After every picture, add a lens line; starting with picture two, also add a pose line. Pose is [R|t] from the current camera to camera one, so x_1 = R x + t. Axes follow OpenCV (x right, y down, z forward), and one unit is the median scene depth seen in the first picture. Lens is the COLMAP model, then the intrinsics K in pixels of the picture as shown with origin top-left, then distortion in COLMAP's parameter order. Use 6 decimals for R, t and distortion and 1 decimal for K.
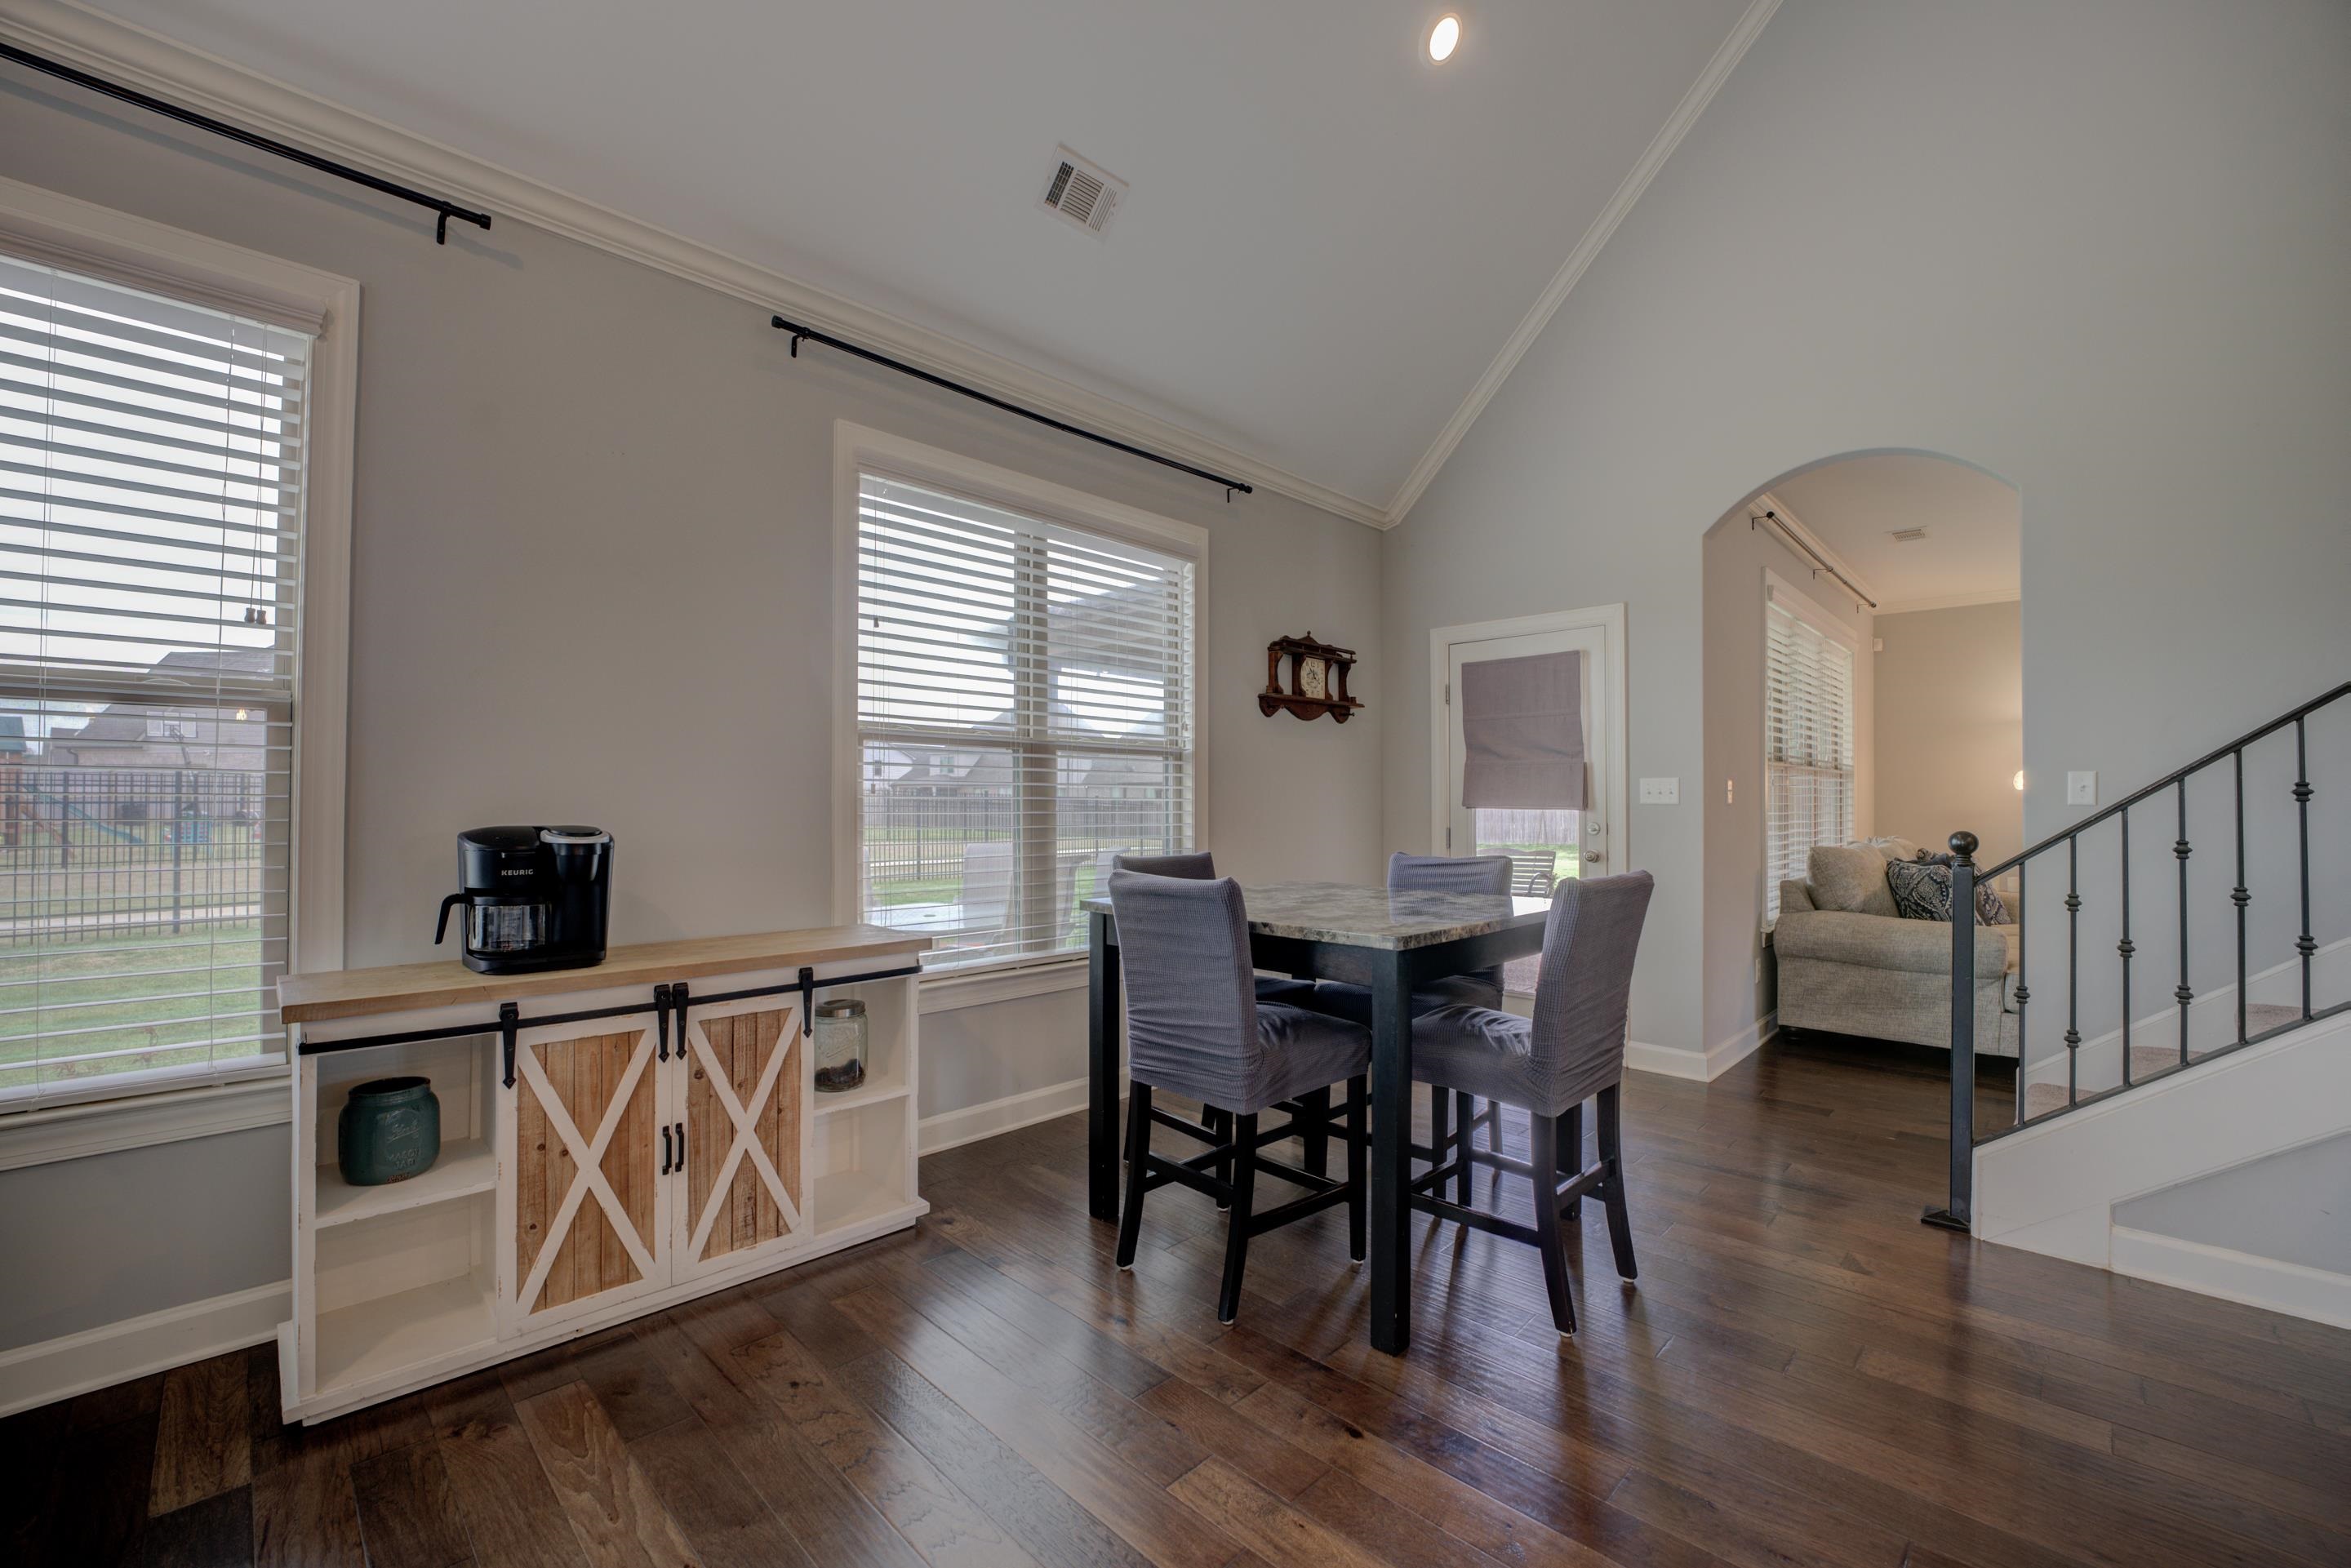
lens RADIAL K [[949.3, 0, 1160.8], [0, 949.3, 797.0], [0, 0, 1]] dist [-0.023919, 0.000460]
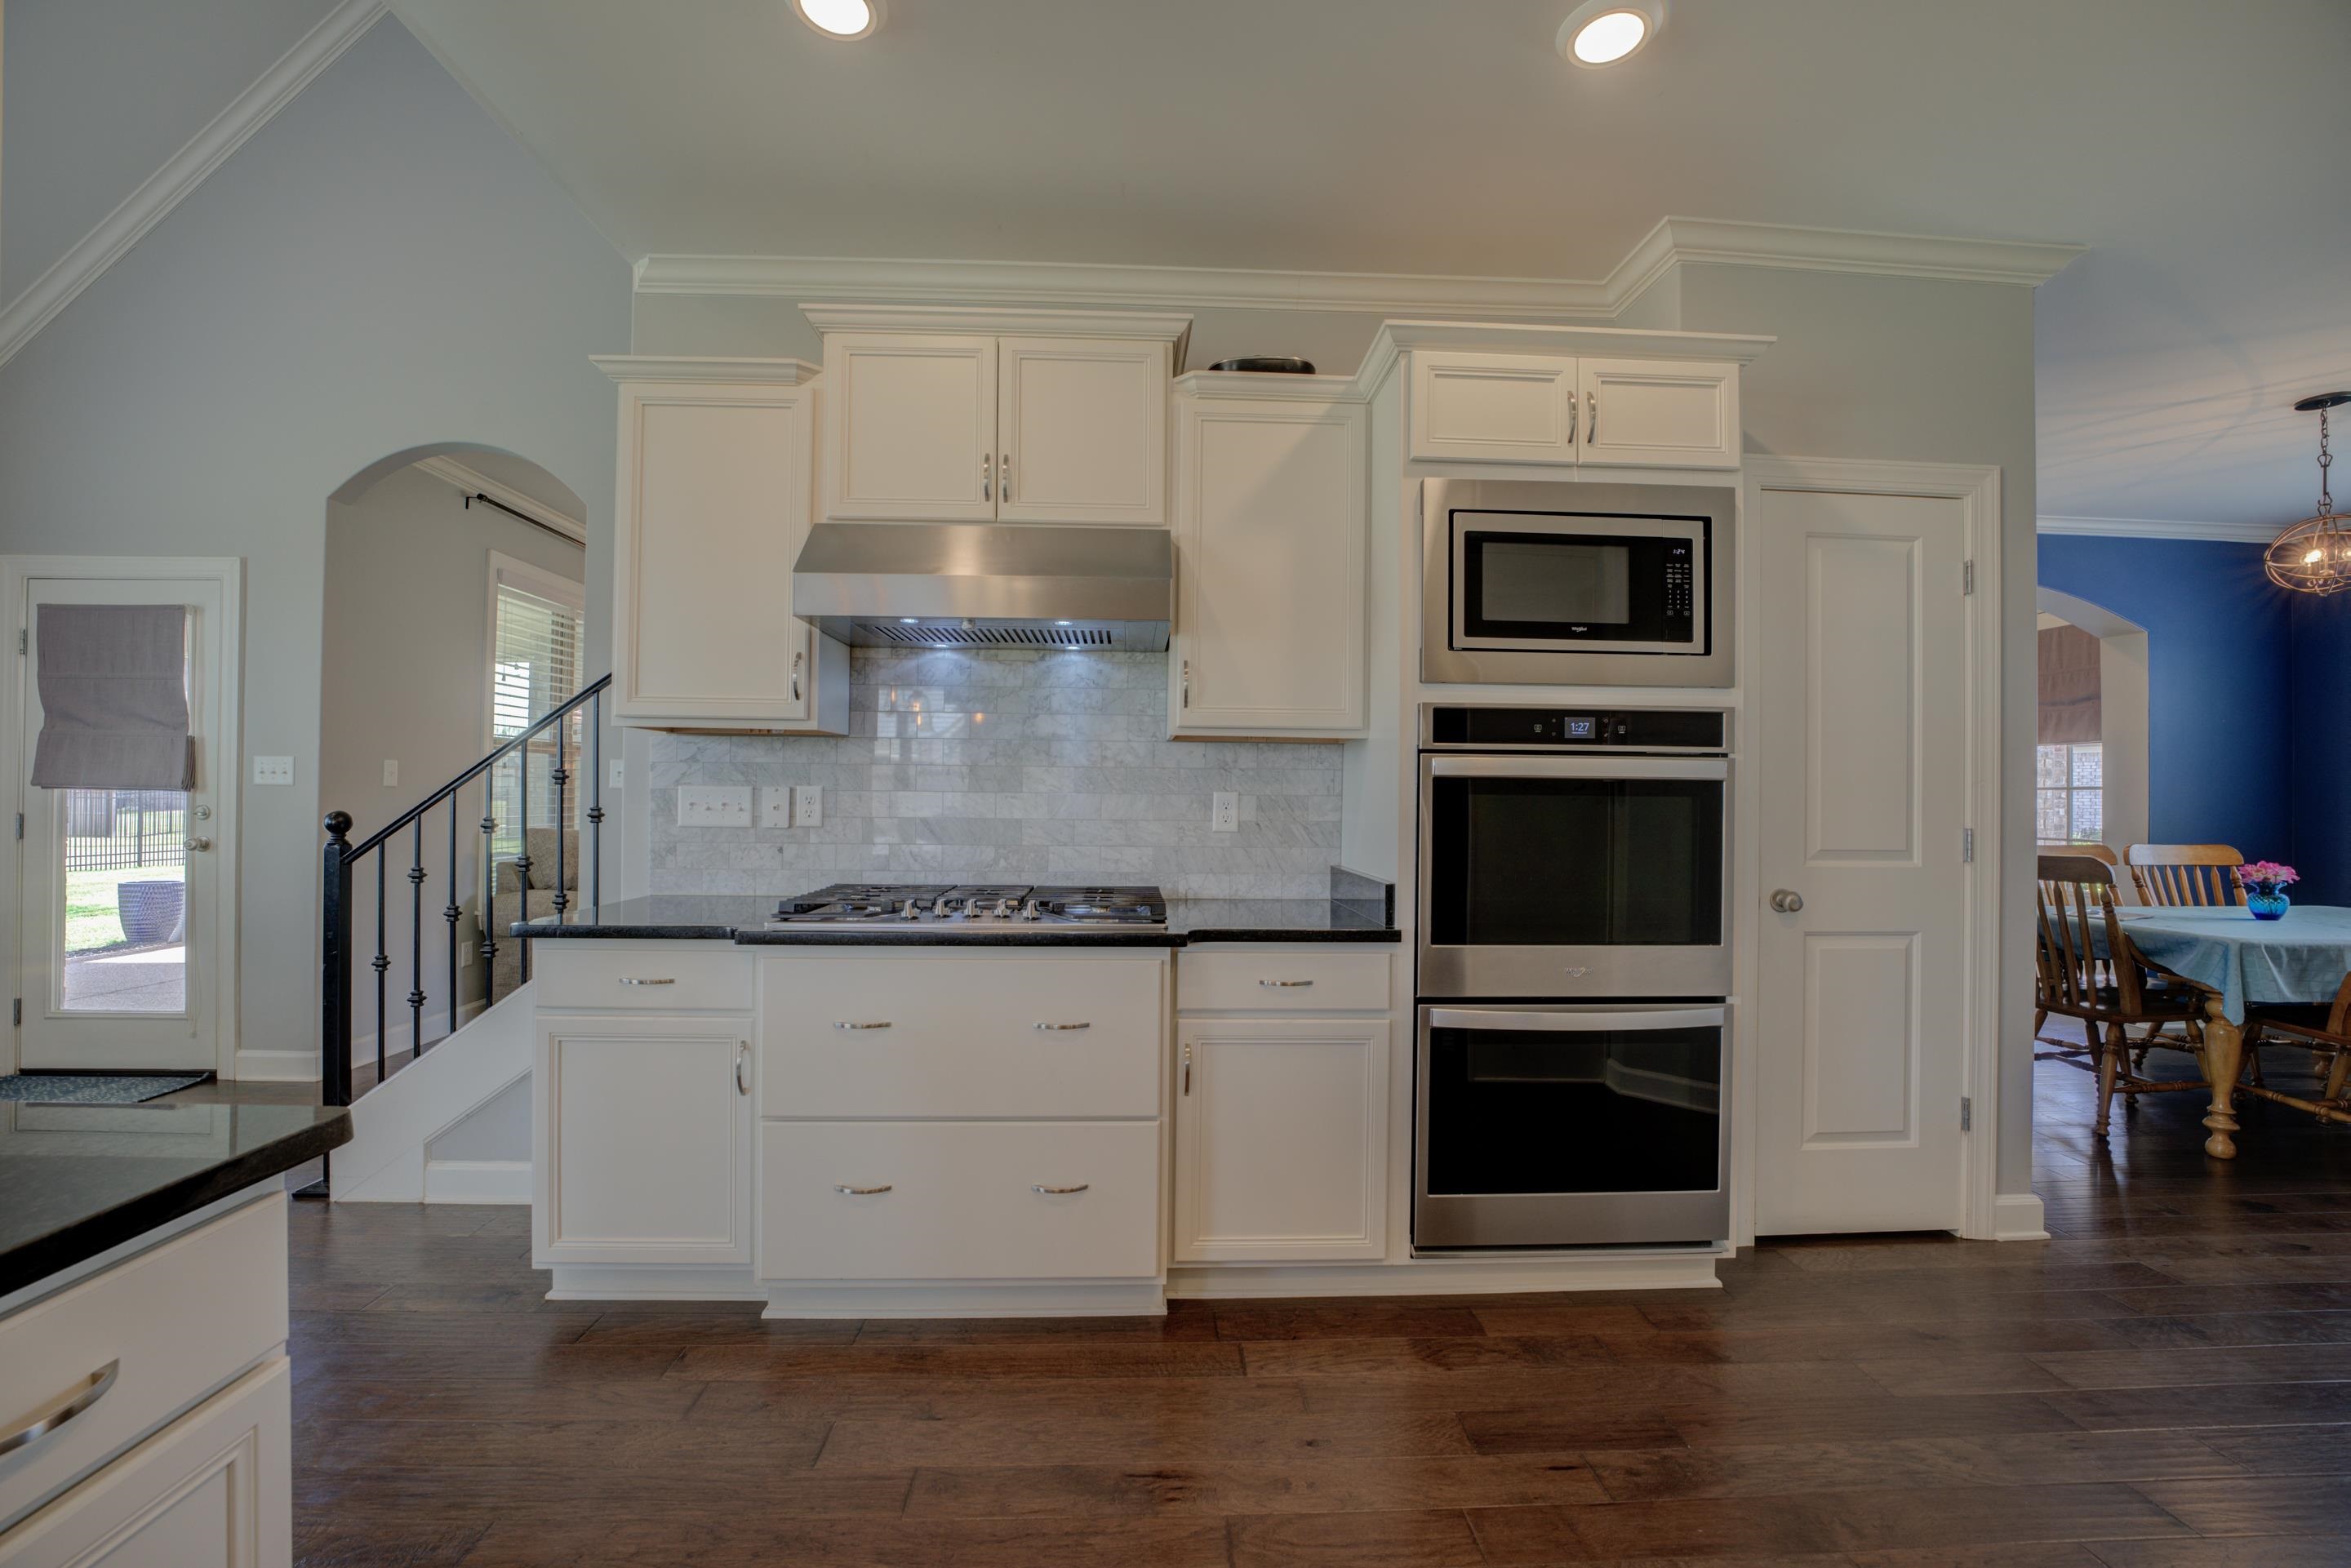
lens RADIAL K [[949.3, 0, 1165.1], [0, 949.3, 787.8], [0, 0, 1]] dist [-0.023919, 0.000460]
pose [[0.664738, 0.006623, 0.747047, 0.416790], [-0.011841, 0.999928, 0.001671, -0.001206], [-0.746982, -0.009957, 0.664769, -0.224314]]
